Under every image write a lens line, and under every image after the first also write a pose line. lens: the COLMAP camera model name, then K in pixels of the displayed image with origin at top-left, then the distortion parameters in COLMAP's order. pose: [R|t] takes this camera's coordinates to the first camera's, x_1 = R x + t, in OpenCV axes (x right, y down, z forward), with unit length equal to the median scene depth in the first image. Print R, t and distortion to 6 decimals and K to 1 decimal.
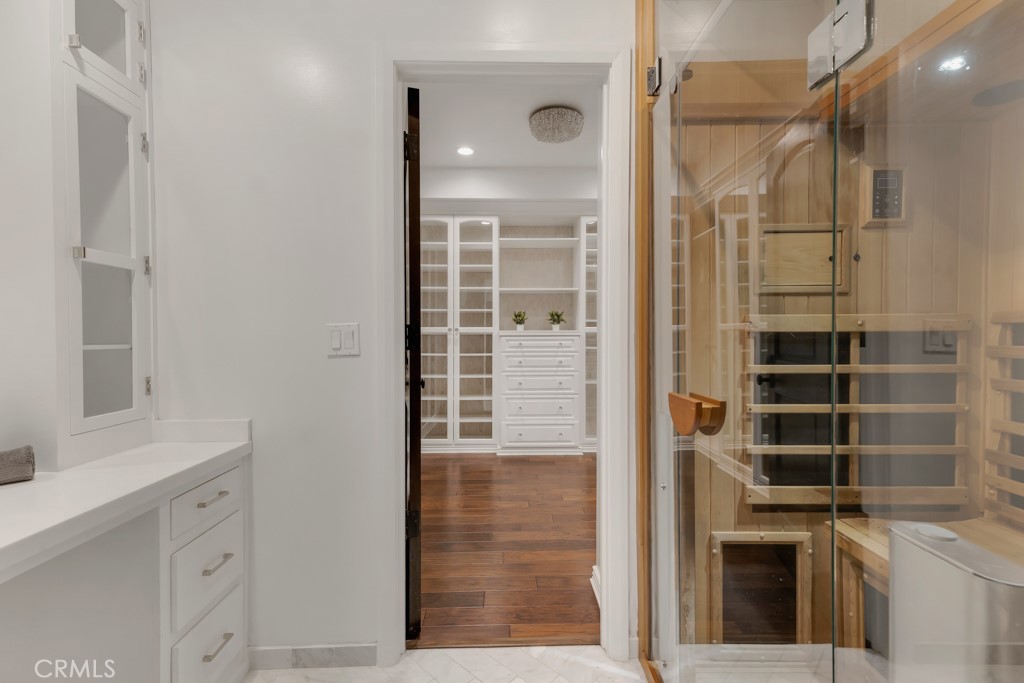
lens RADIAL K [[458.8, 0, 510.0], [0, 458.8, 342.4], [0, 0, 1]] dist [0.027239, -0.001075]
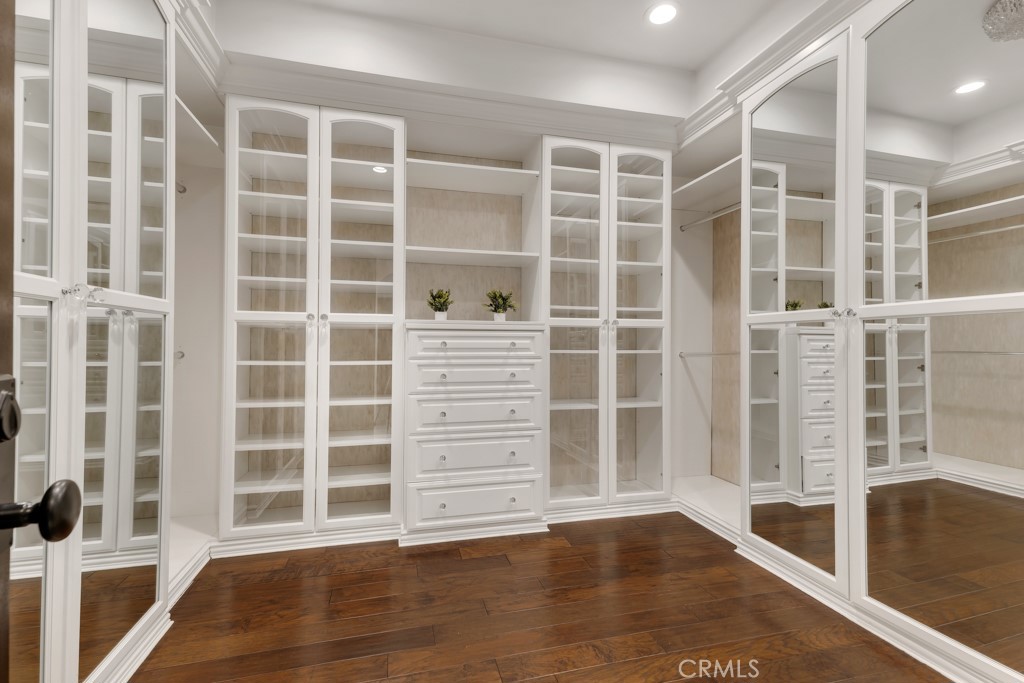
lens RADIAL K [[448.2, 0, 512.0], [0, 448.2, 341.5], [0, 0, 1]] dist [0.015102, -0.000181]
pose [[0.971060, 0.007805, 0.238707, -0.027049], [-0.004050, 0.999860, -0.016217, 0.008701], [-0.238801, 0.014781, 0.970956, 0.426526]]
